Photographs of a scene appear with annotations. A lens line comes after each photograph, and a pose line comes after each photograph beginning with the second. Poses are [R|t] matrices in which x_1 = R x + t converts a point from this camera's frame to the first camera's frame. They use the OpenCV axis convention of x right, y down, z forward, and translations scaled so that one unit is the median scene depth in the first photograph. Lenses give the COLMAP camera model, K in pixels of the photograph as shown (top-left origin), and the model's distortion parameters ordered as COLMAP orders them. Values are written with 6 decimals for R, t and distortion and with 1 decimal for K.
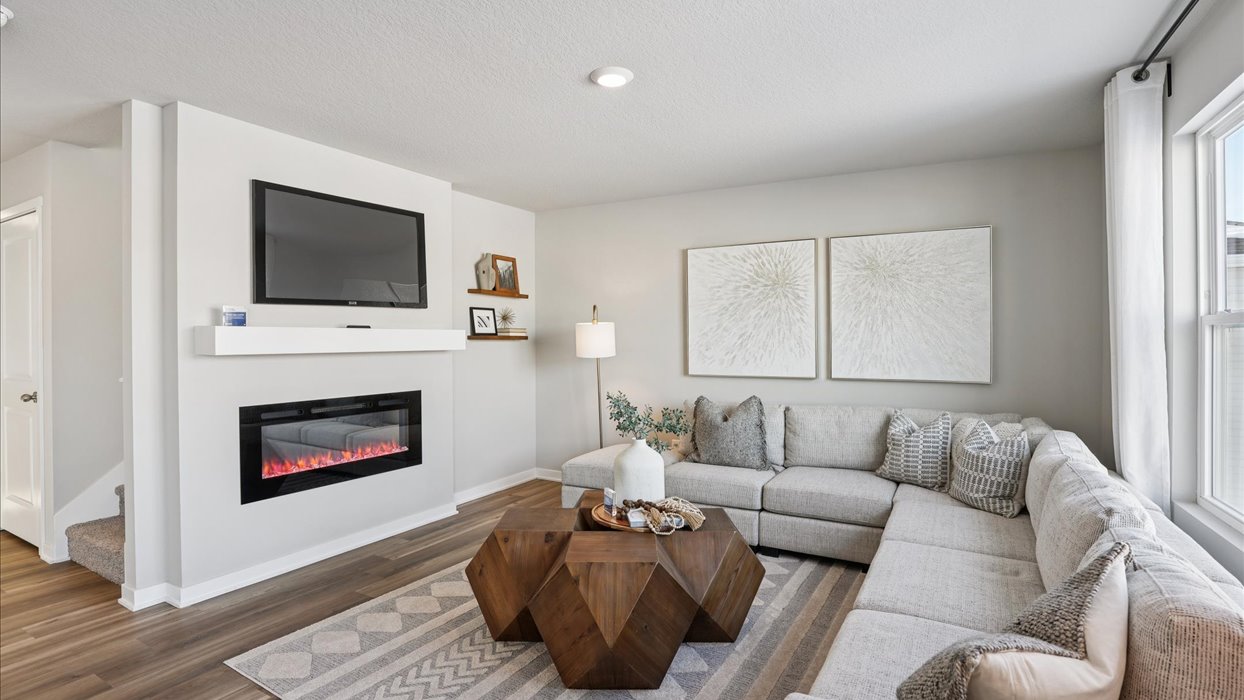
lens RADIAL K [[583.5, 0, 622.0], [0, 583.5, 350.0], [0, 0, 1]] dist [-0.046095, 0.000232]
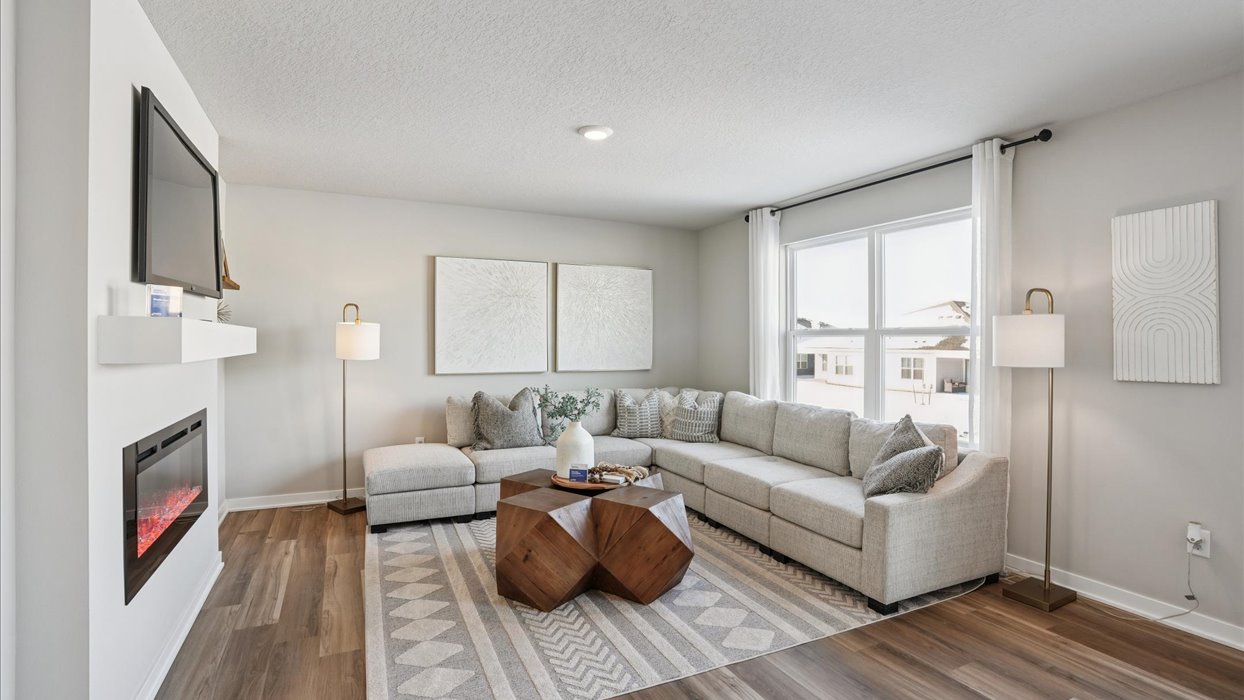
lens RADIAL K [[559.5, 0, 622.0], [0, 559.5, 350.0], [0, 0, 1]] dist [-0.035995, 0.000500]
pose [[0.580472, -0.009833, 0.814221, -0.666618], [0.009277, 0.999942, 0.005462, -0.004918], [-0.814227, 0.004383, 0.580530, 0.170192]]
